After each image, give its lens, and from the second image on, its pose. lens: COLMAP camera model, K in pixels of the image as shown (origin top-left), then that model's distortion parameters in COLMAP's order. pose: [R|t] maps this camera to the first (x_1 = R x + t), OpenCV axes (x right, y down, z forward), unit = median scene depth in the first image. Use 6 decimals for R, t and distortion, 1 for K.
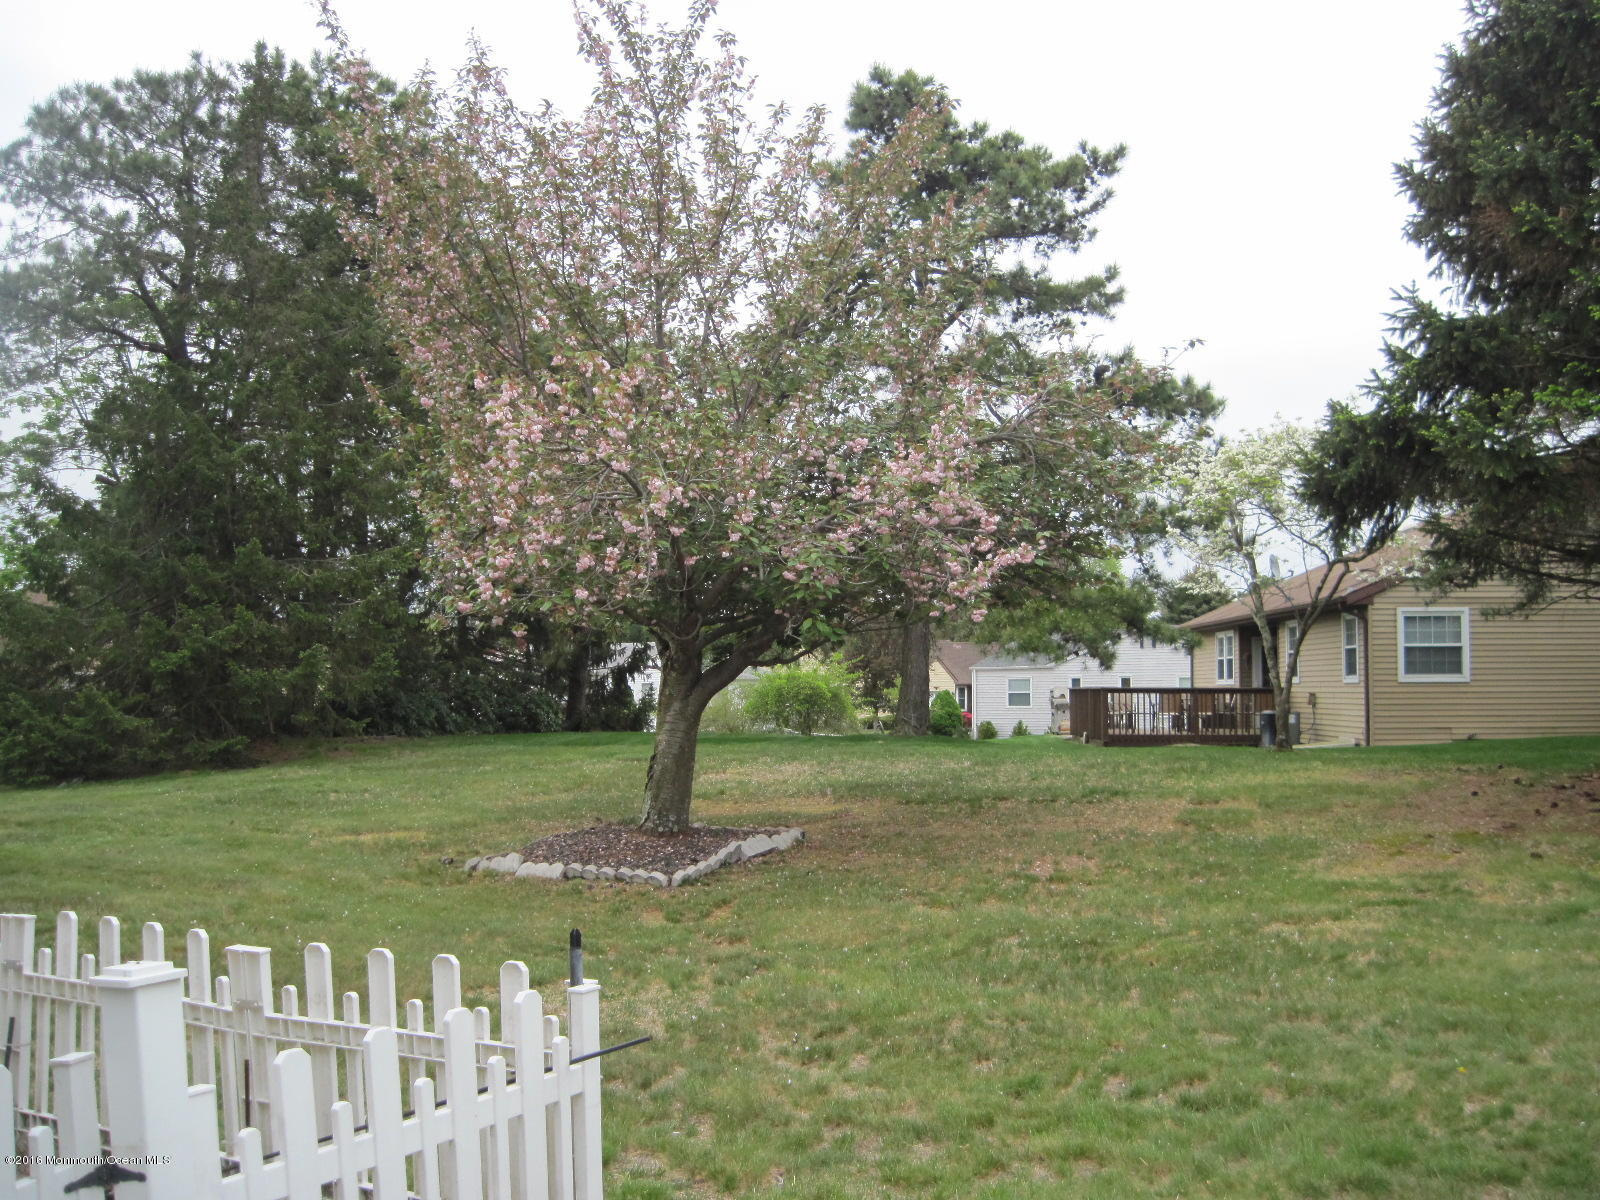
lens RADIAL K [[1752.1, 0, 800.0], [0, 1752.1, 600.0], [0, 0, 1]] dist [-0.140871, 0.003960]
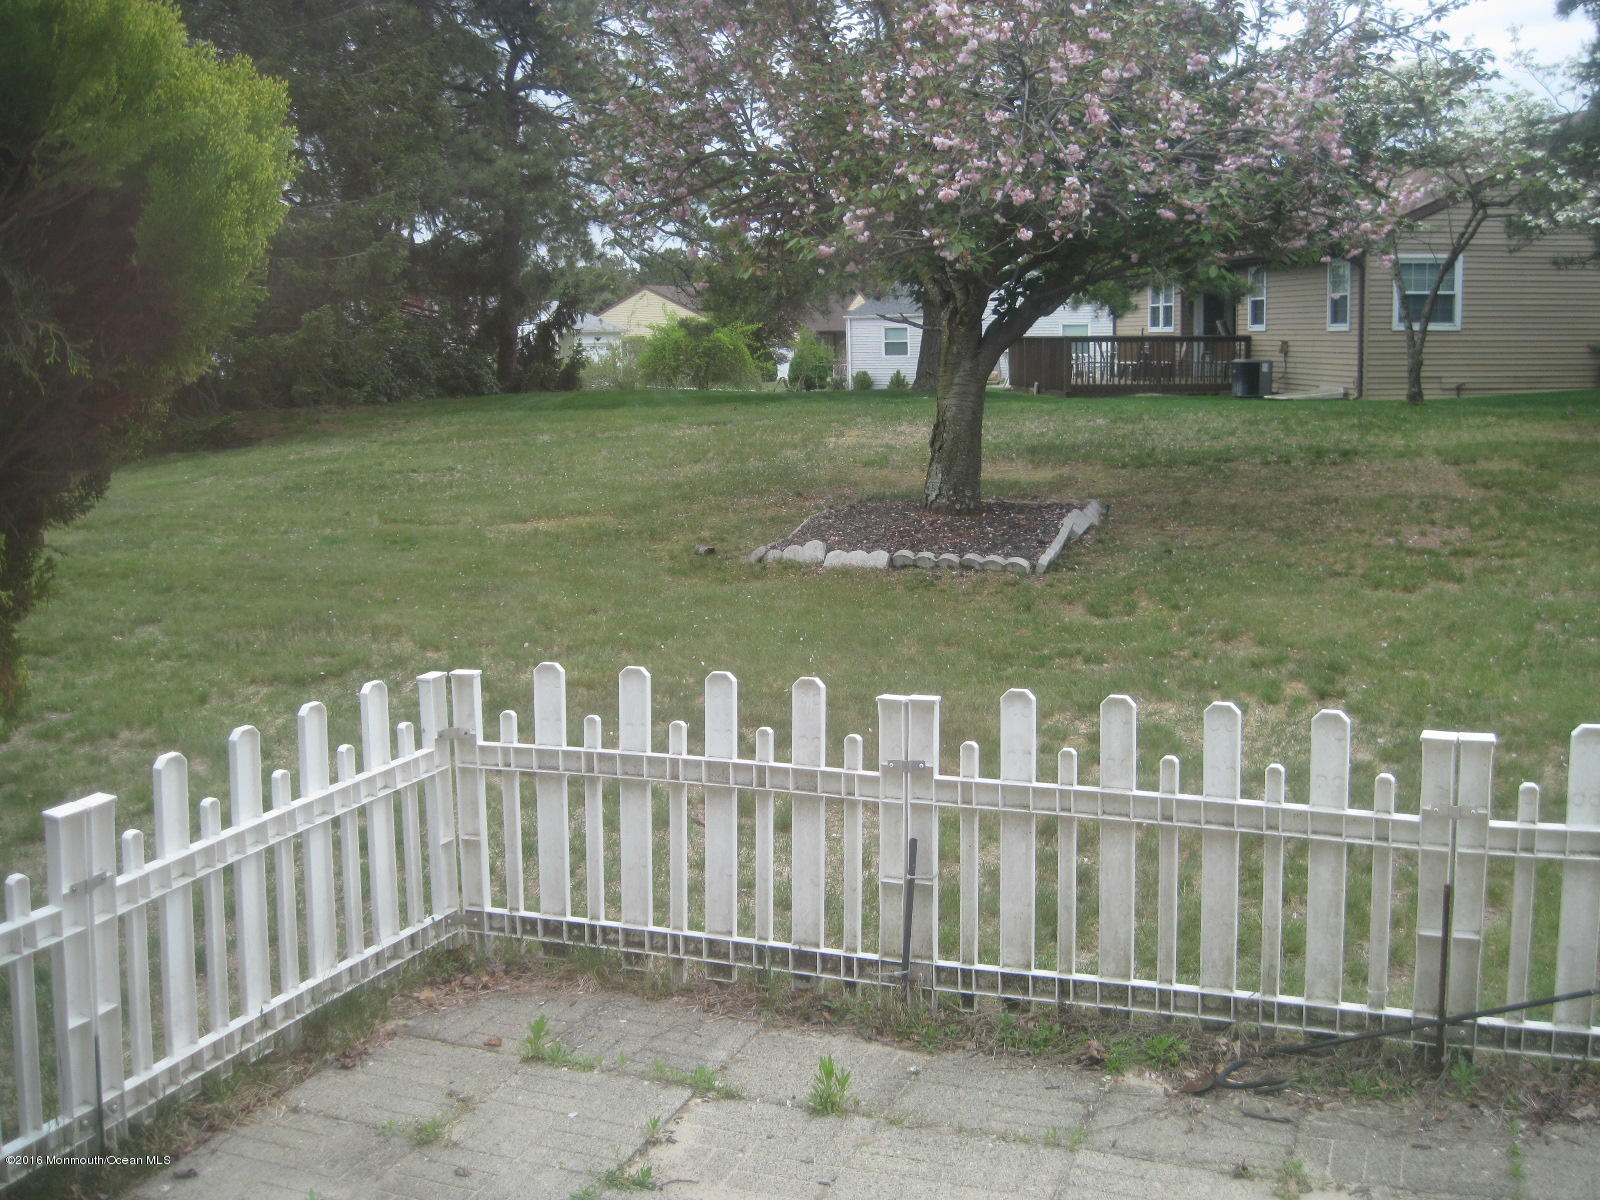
lens RADIAL K [[1752.1, 0, 800.0], [0, 1752.1, 600.0], [0, 0, 1]] dist [-0.140871, 0.003960]
pose [[0.989605, -0.037397, 0.138863, -0.128216], [0.009179, 0.980054, 0.198519, 0.000710], [-0.143517, -0.195181, 0.970210, 0.065713]]
